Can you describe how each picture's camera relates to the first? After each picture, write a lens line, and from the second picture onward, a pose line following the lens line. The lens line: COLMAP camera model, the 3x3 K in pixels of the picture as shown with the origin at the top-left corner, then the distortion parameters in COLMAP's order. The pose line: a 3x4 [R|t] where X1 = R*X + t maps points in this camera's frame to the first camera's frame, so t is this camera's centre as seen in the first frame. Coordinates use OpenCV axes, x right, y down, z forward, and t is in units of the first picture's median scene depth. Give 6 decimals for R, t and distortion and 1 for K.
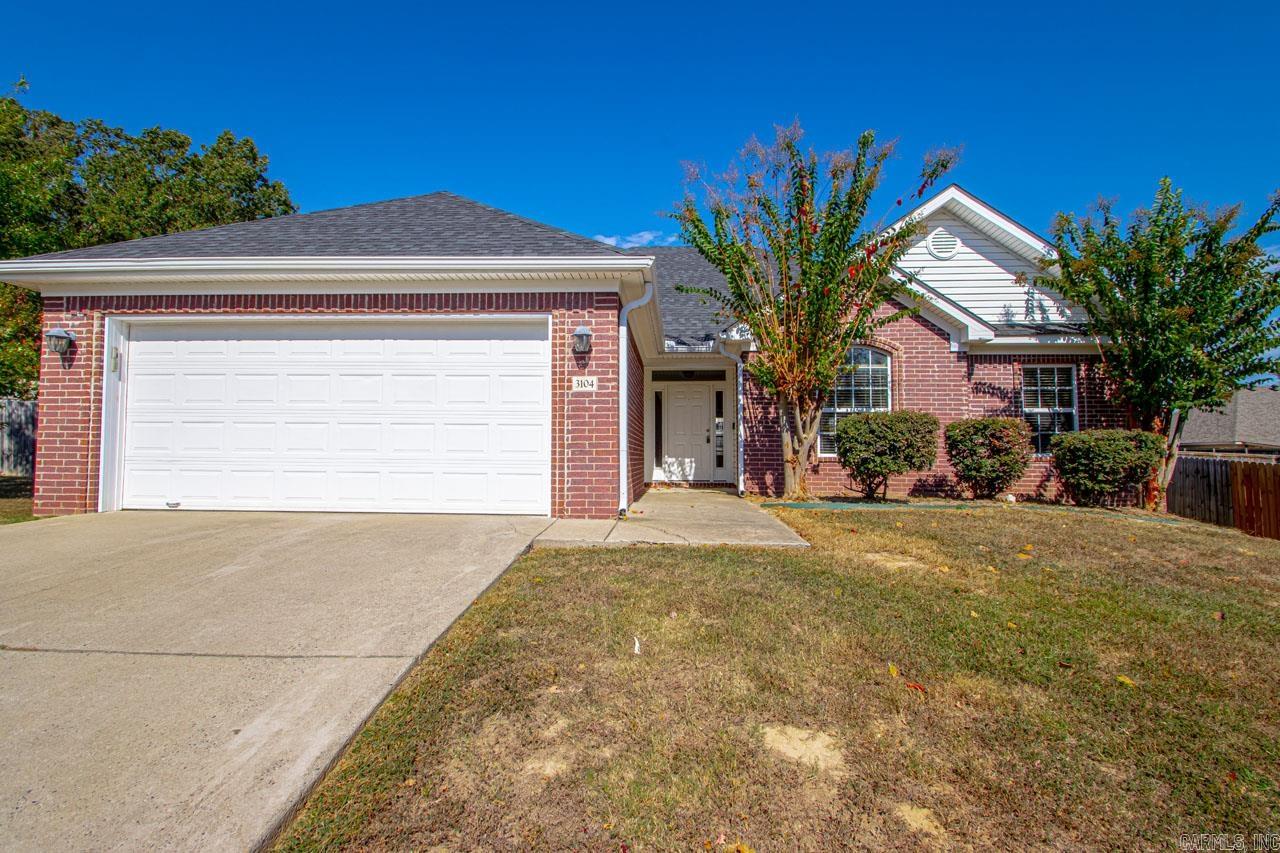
lens RADIAL K [[590.3, 0, 638.8], [0, 590.3, 426.6], [0, 0, 1]] dist [0.004155, -0.000841]
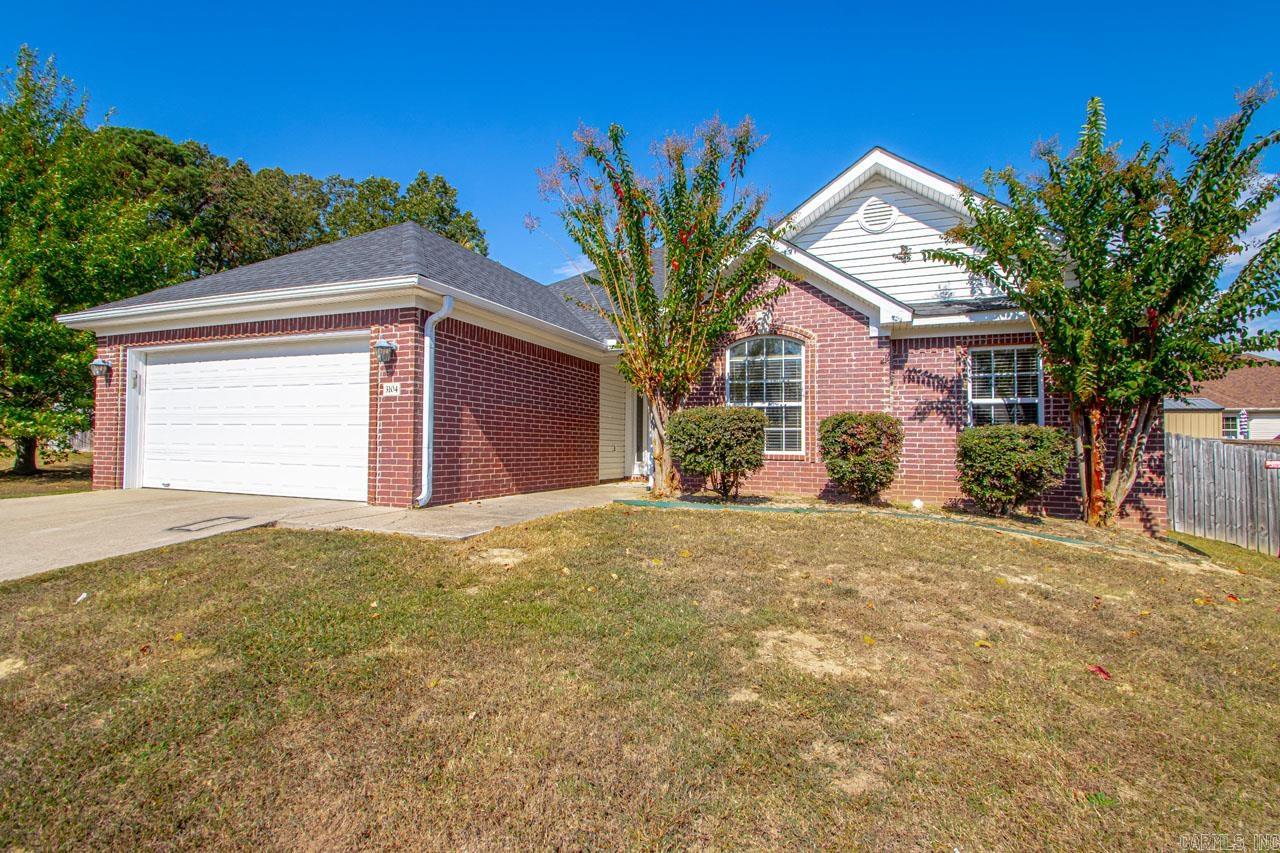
lens RADIAL K [[590.3, 0, 637.4], [0, 590.3, 426.9], [0, 0, 1]] dist [0.004155, -0.000841]
pose [[0.947967, -0.004668, -0.318334, 0.493850], [0.009162, 0.999878, 0.012622, -0.006378], [0.318236, -0.014882, 0.947895, 0.043201]]
